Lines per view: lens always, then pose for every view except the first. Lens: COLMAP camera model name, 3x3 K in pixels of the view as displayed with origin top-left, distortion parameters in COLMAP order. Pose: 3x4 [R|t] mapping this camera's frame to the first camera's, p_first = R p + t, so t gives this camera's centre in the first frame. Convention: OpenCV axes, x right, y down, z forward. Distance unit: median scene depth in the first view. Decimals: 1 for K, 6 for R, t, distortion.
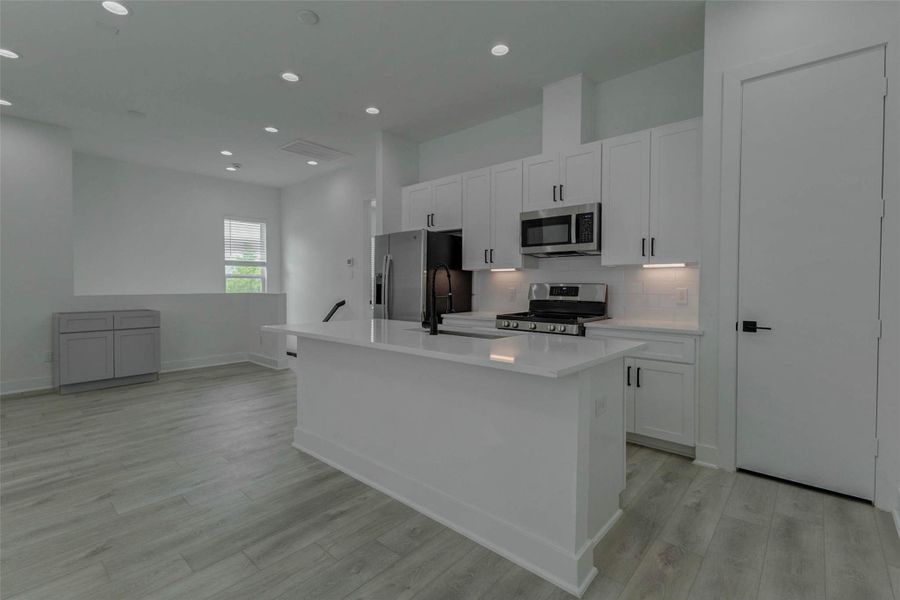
lens RADIAL K [[409.2, 0, 447.1], [0, 409.2, 295.2], [0, 0, 1]] dist [0.006467, 0.000191]
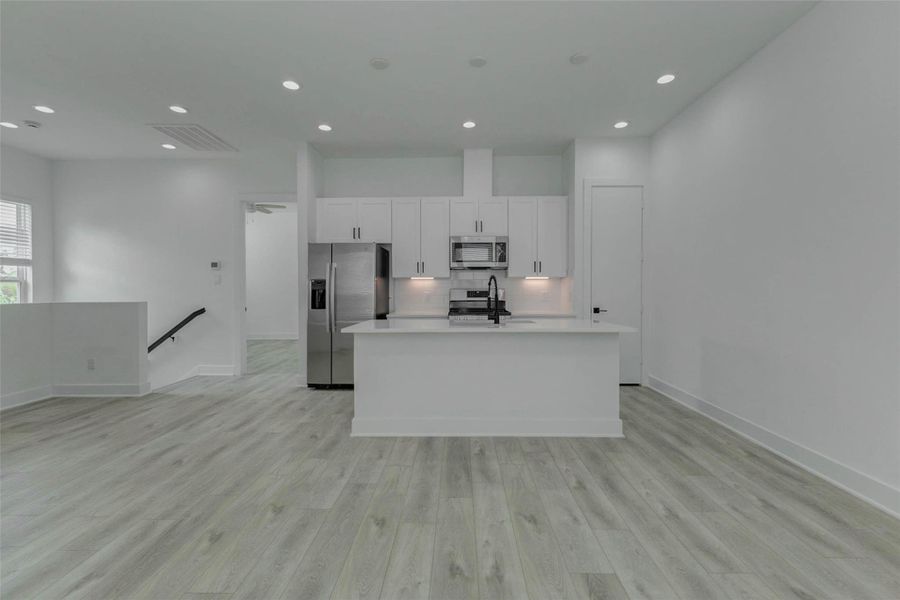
lens RADIAL K [[387.9, 0, 454.4], [0, 387.9, 298.2], [0, 0, 1]] dist [0.004598, 0.000107]
pose [[0.762114, -0.019807, 0.647140, -0.703077], [0.020399, 0.999770, 0.006577, -0.006215], [-0.647121, 0.008189, 0.762343, 0.014549]]
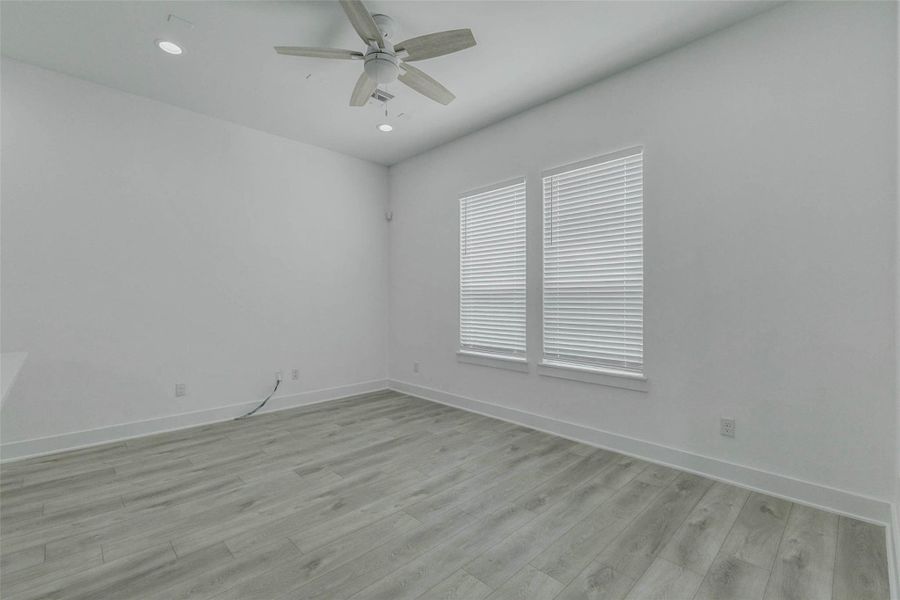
lens RADIAL K [[400.7, 0, 457.8], [0, 400.7, 302.7], [0, 0, 1]] dist [0.003849, 0.000265]
pose [[-0.998156, -0.001749, 0.060674, -0.641862], [-0.000137, 0.999647, 0.026563, -0.025497], [-0.060699, 0.026506, -0.997804, 0.990366]]
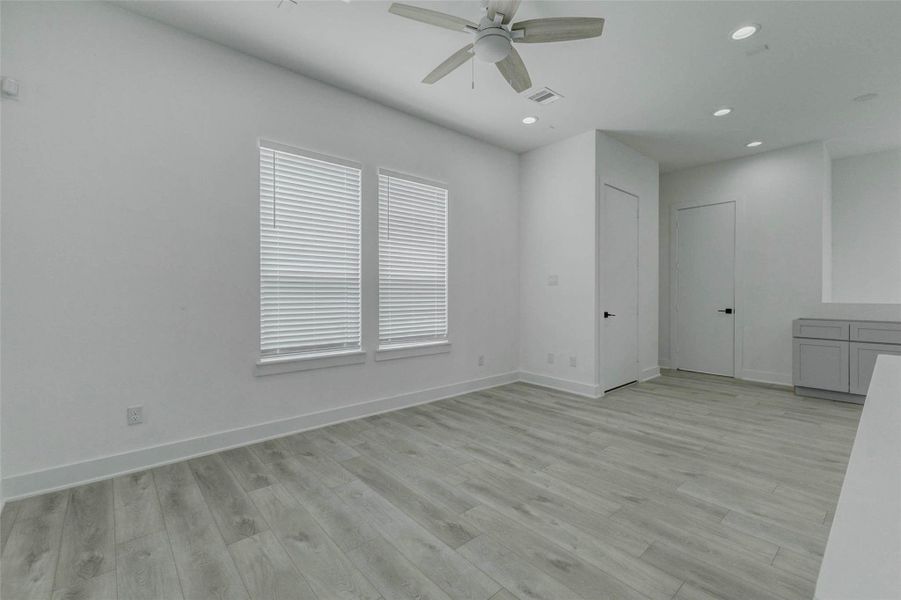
lens RADIAL K [[388.3, 0, 455.0], [0, 388.3, 298.2], [0, 0, 1]] dist [0.004598, 0.000107]
pose [[-0.116110, 0.019222, -0.993050, 0.212419], [-0.024591, 0.999451, 0.022221, -0.011735], [0.992932, 0.027001, -0.115574, 0.290111]]
